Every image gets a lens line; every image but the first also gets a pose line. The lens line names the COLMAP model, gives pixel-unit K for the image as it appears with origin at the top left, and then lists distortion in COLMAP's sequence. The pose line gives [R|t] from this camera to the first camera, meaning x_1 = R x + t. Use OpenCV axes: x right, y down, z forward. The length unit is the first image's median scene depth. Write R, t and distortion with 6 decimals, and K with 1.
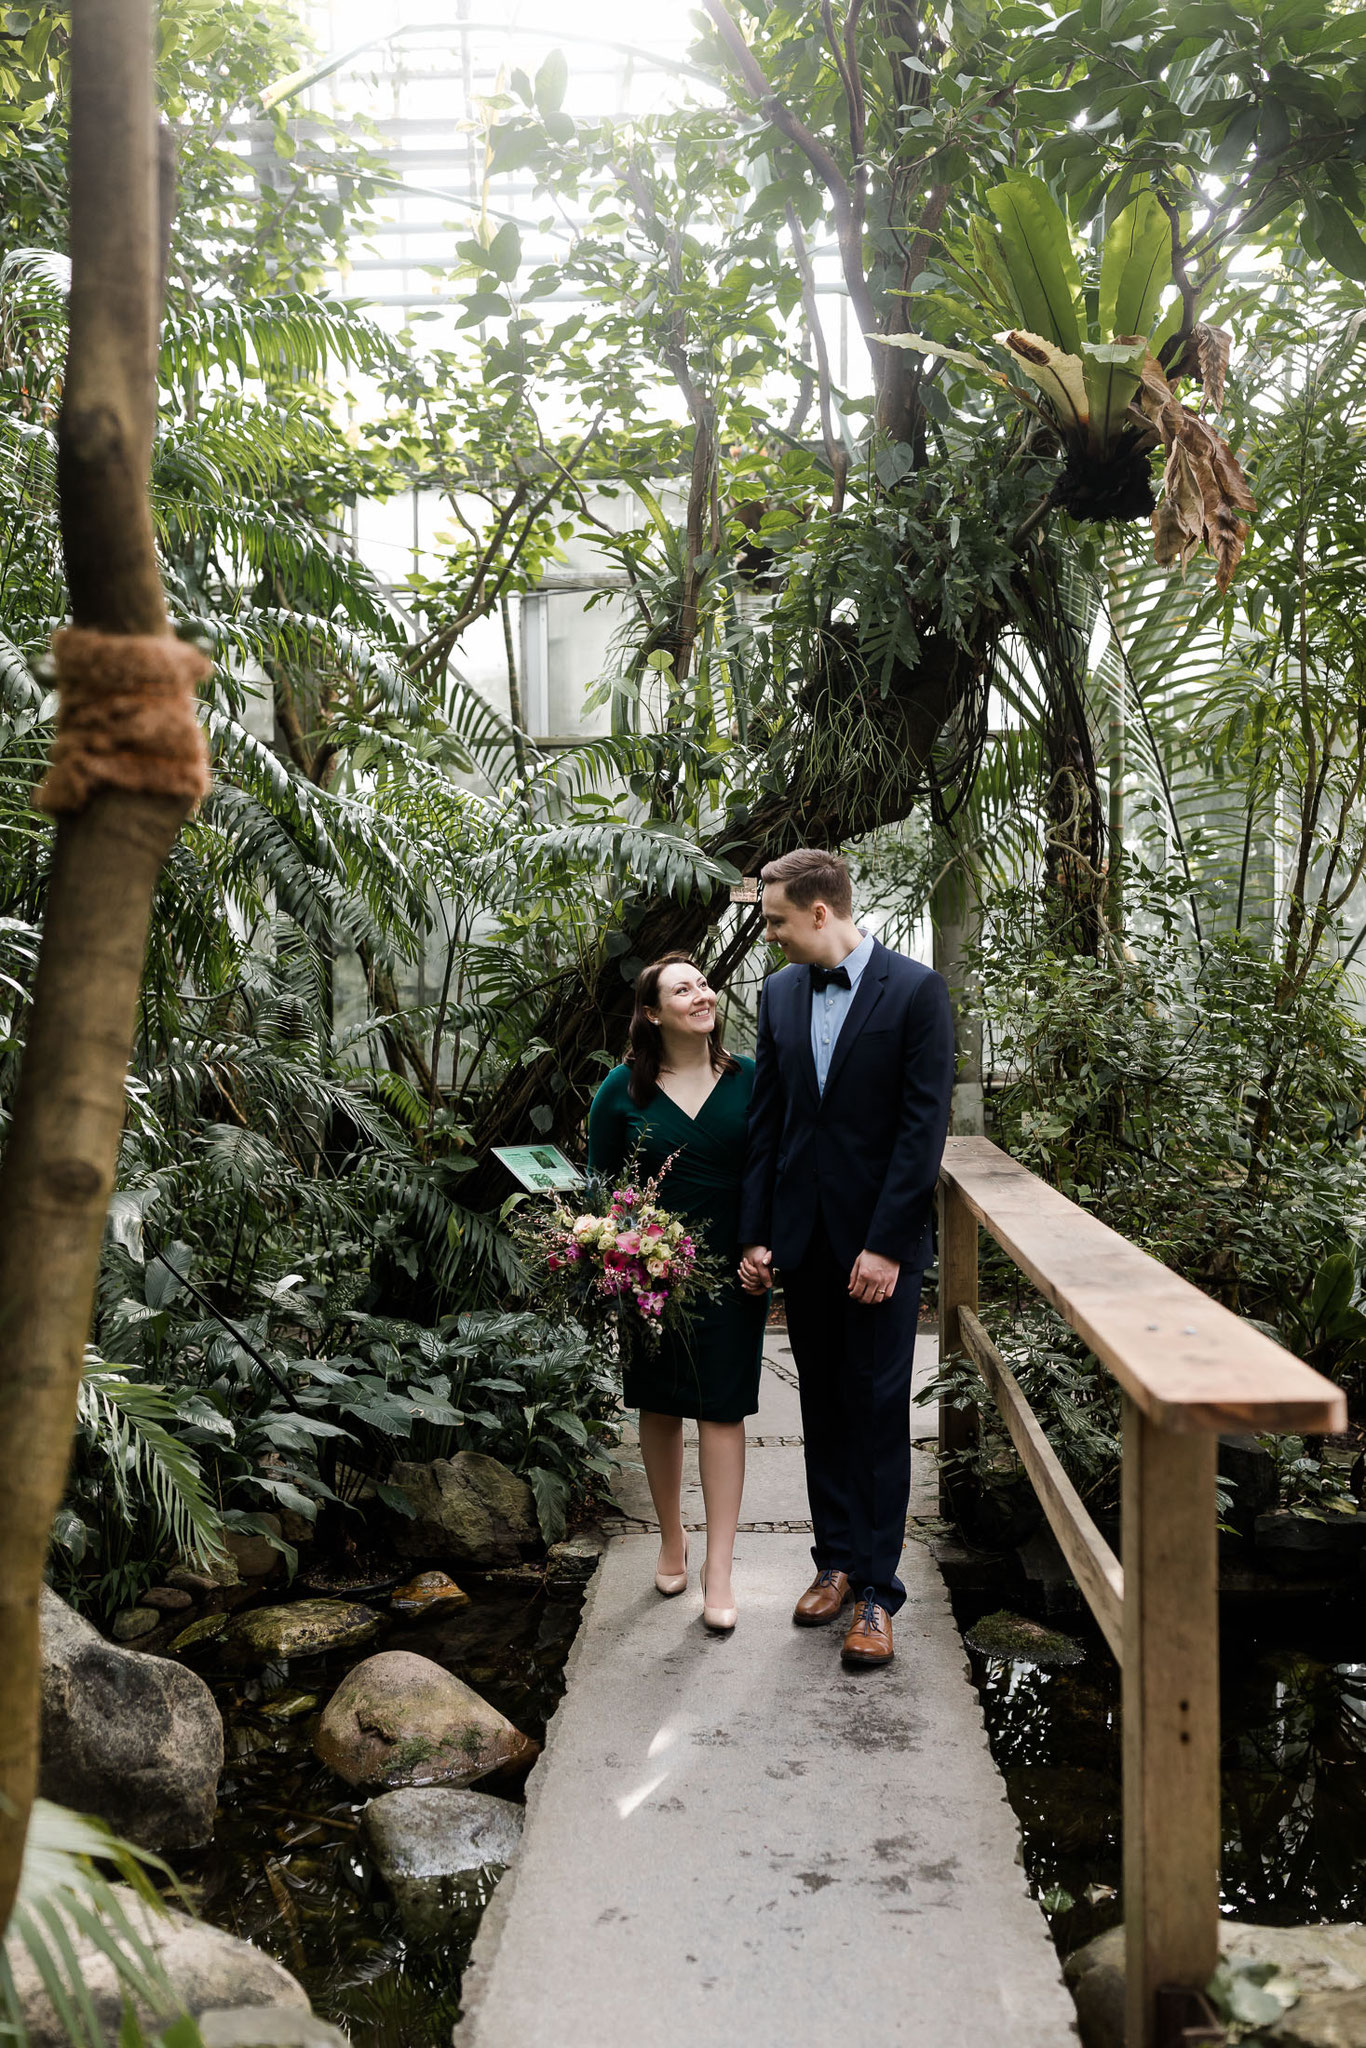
lens RADIAL K [[1912.8, 0, 683.0], [0, 1912.8, 1024.0], [0, 0, 1]] dist [0.004347, -0.002767]
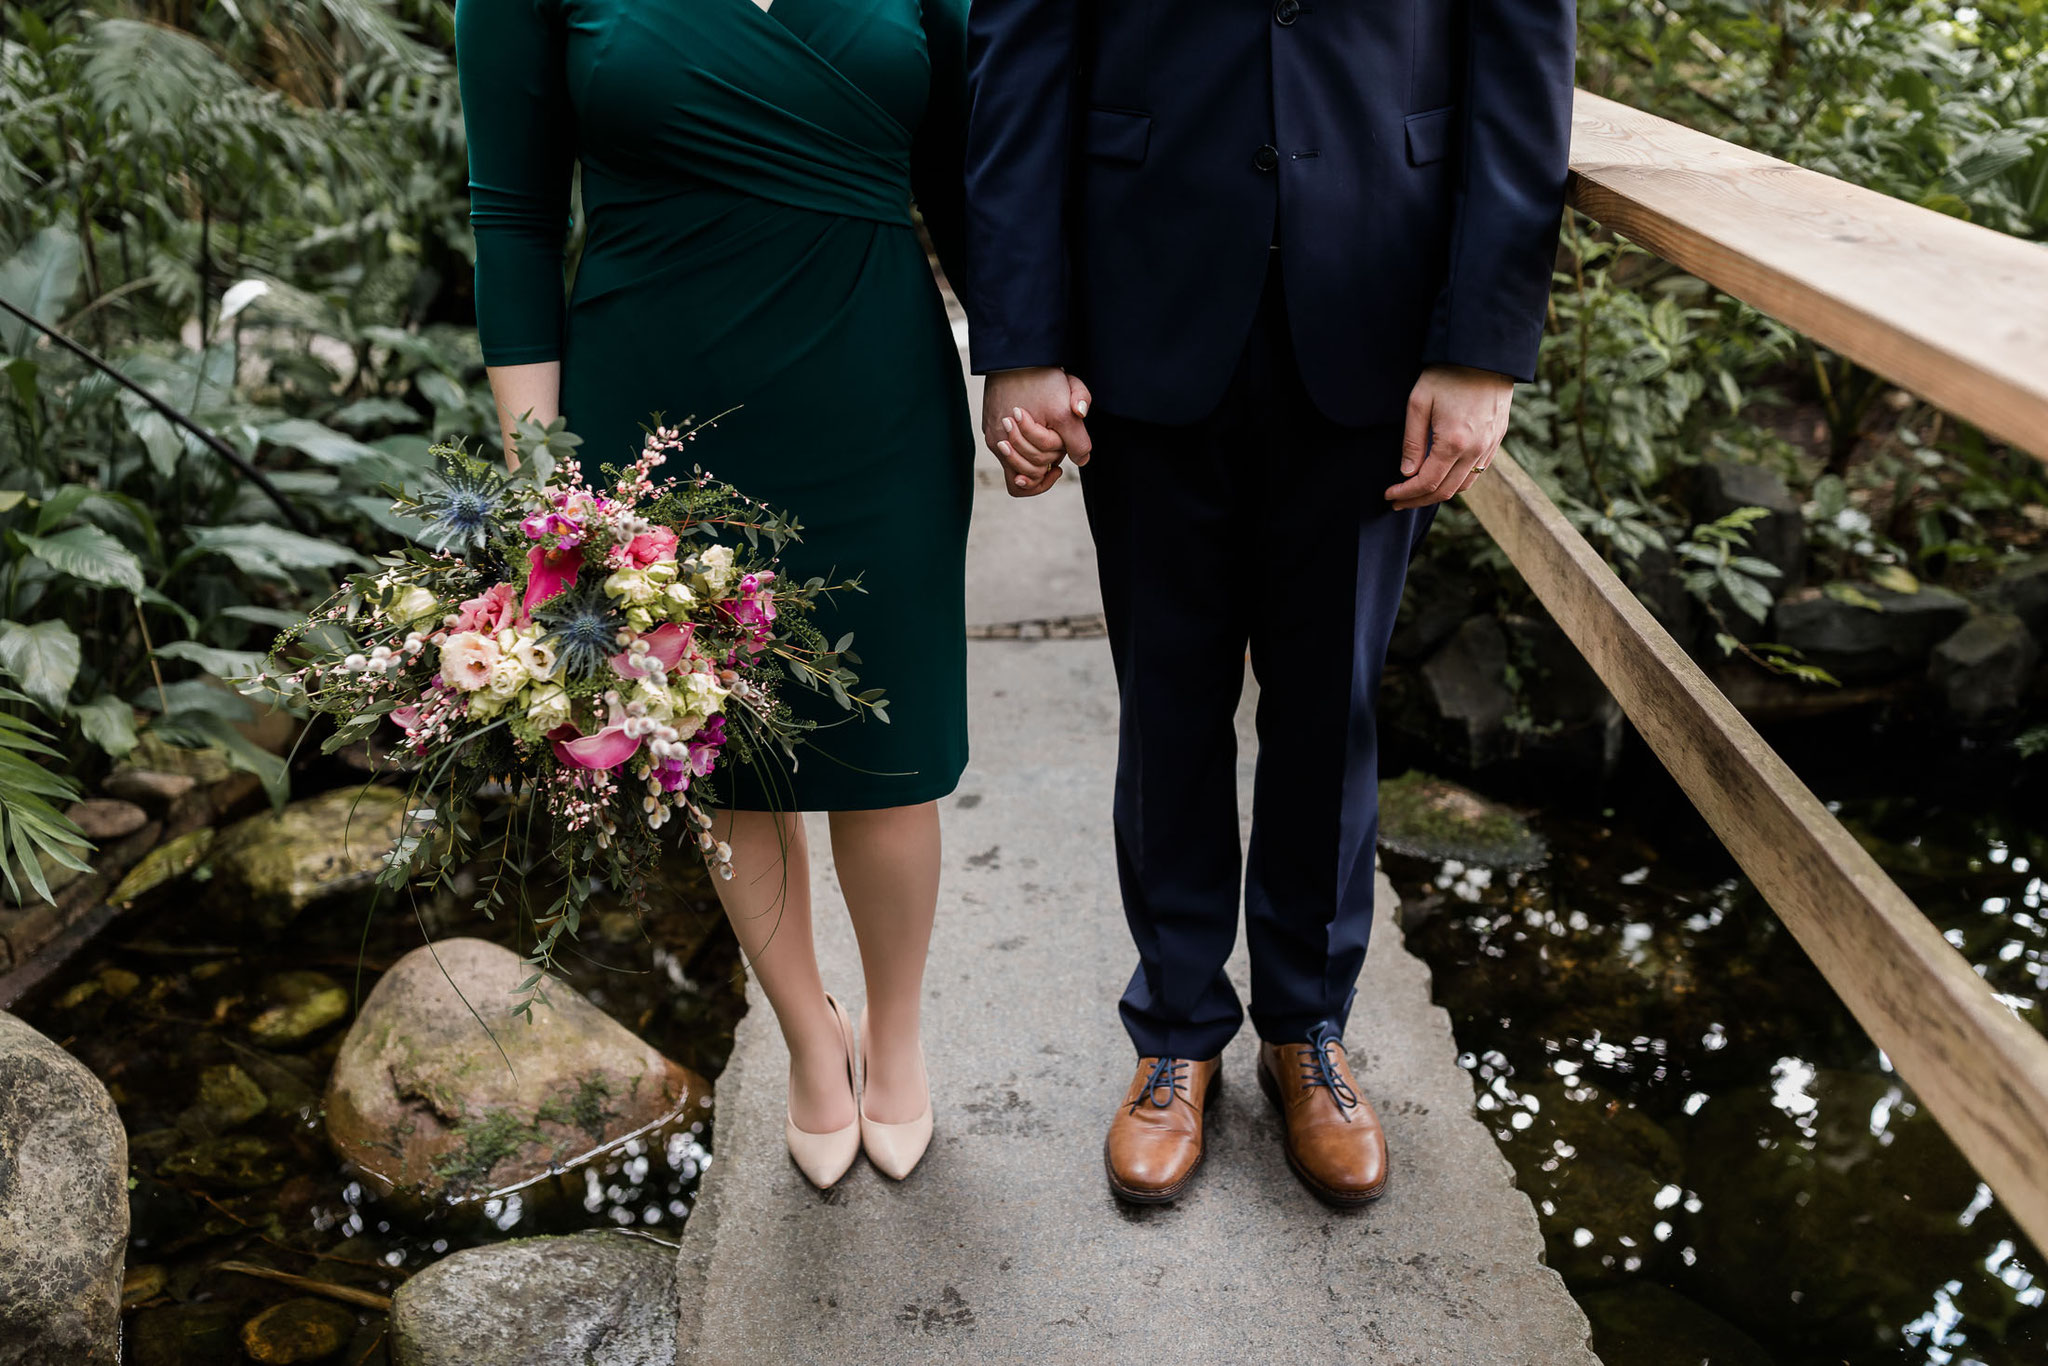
lens RADIAL K [[1912.8, 0, 1024.0], [0, 1912.8, 683.0], [0, 0, 1]] dist [0.004347, -0.002767]
pose [[0.996607, -0.046805, 0.067708, -0.009465], [0.017917, 0.926224, 0.376548, 0.028931], [-0.080337, -0.374057, 0.923919, 0.423843]]
